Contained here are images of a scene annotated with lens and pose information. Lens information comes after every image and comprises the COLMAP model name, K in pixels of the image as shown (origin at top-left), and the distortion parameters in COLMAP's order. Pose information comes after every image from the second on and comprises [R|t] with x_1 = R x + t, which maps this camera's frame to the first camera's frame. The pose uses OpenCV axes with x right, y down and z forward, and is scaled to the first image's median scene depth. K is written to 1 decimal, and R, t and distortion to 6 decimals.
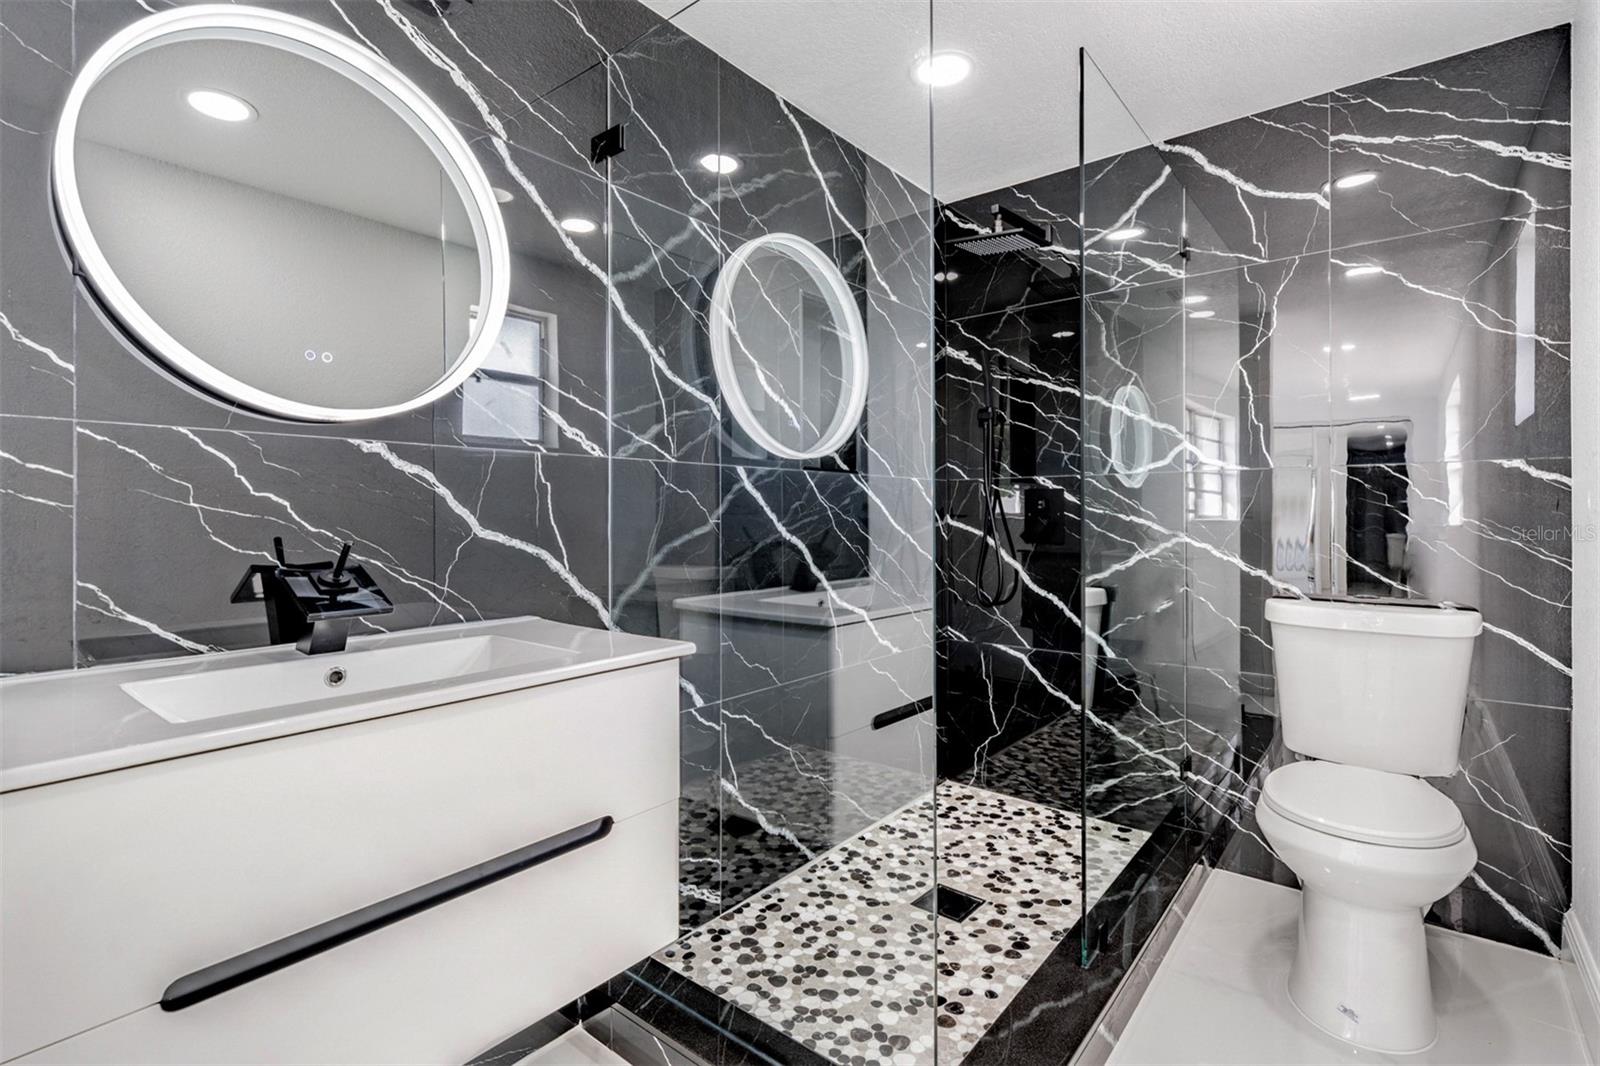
lens RADIAL K [[747.2, 0, 801.1], [0, 747.2, 524.8], [0, 0, 1]] dist [0.002479, -0.000305]
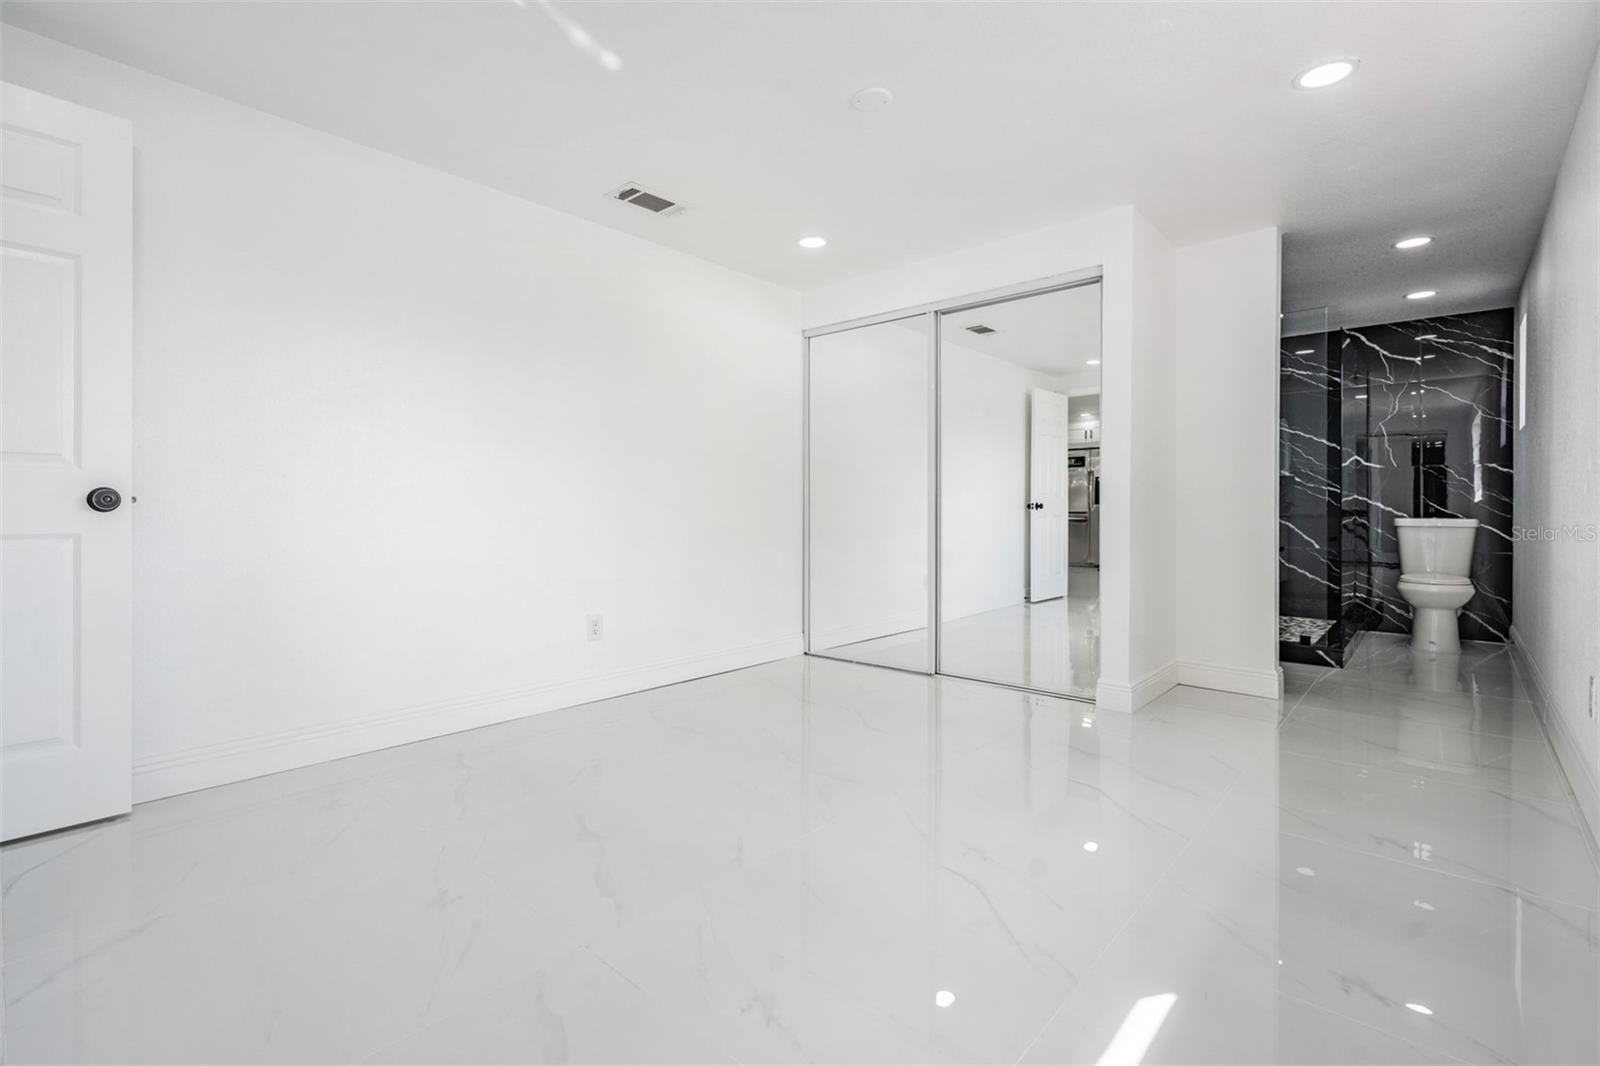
lens RADIAL K [[737.5, 0, 793.9], [0, 737.5, 522.1], [0, 0, 1]] dist [0.000512, 0.000754]
pose [[0.999271, 0.004730, -0.037874, -1.231855], [-0.004689, 0.999988, 0.001153, 0.111365], [0.037879, -0.000975, 0.999282, -1.476389]]
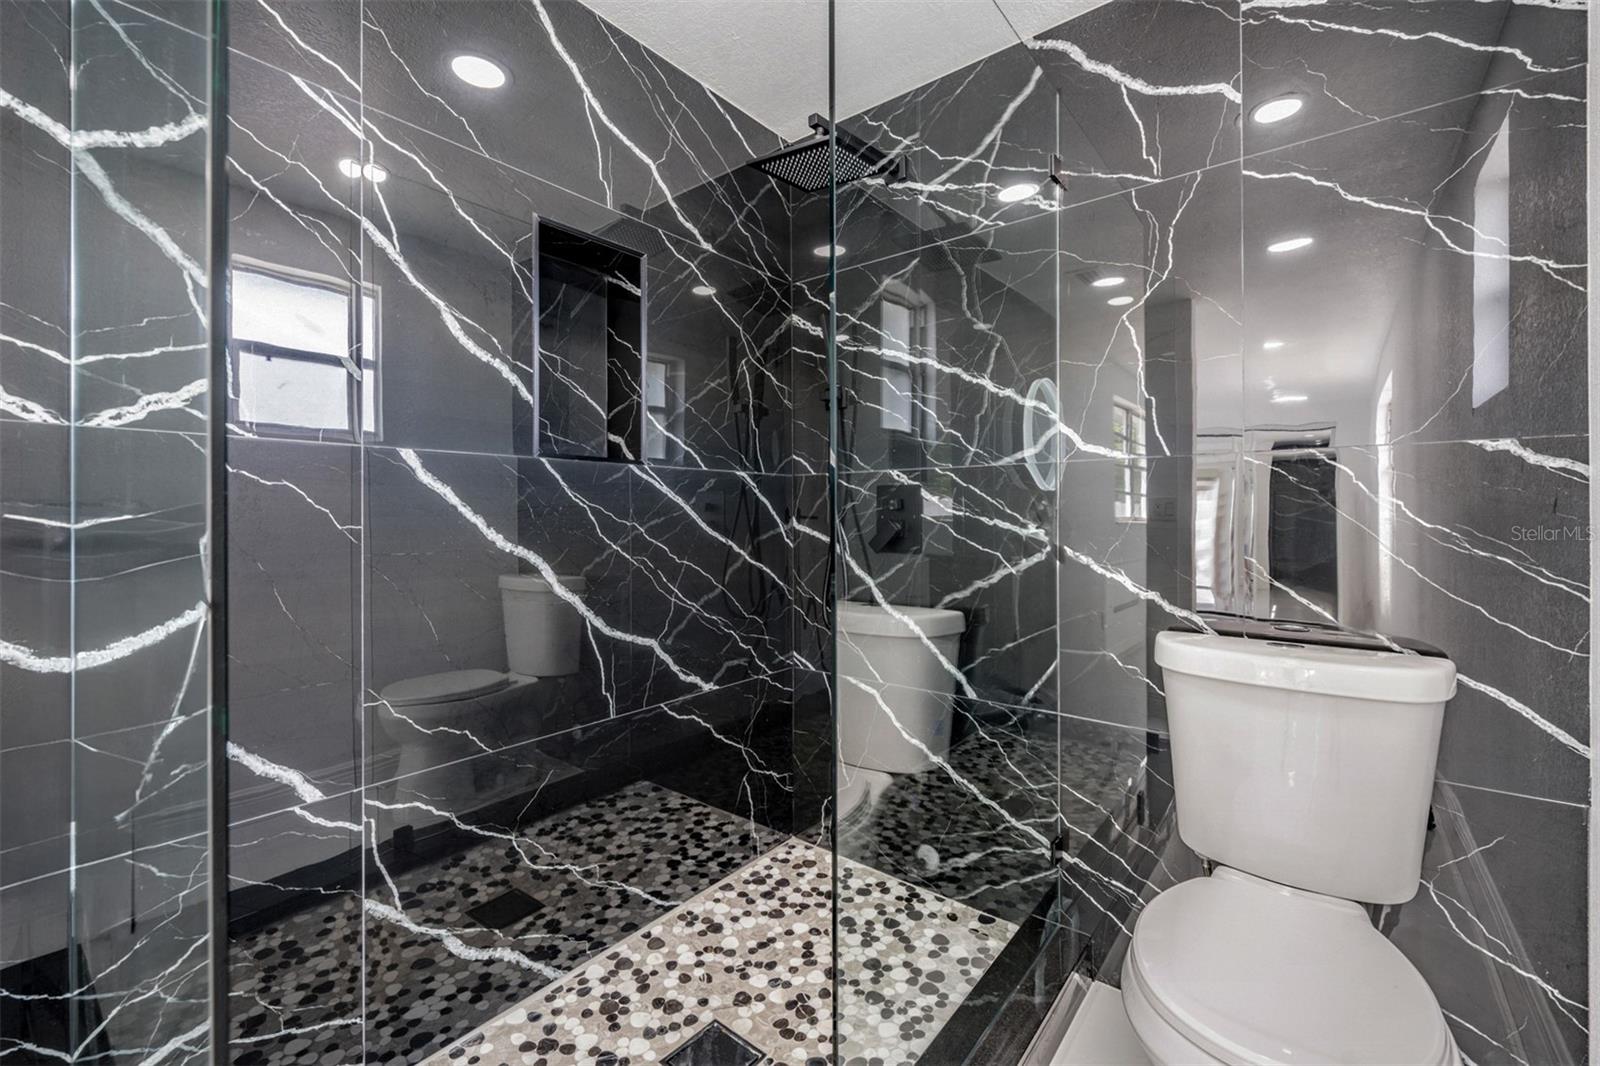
lens RADIAL K [[672.9, 0, 803.2], [0, 672.9, 523.2], [0, 0, 1]] dist [-0.000313, 0.000710]
pose [[0.999932, 0.001092, 0.011641, 0.249044], [-0.001070, 0.999997, -0.001970, -0.006459], [-0.011643, 0.001958, 0.999930, 0.319196]]
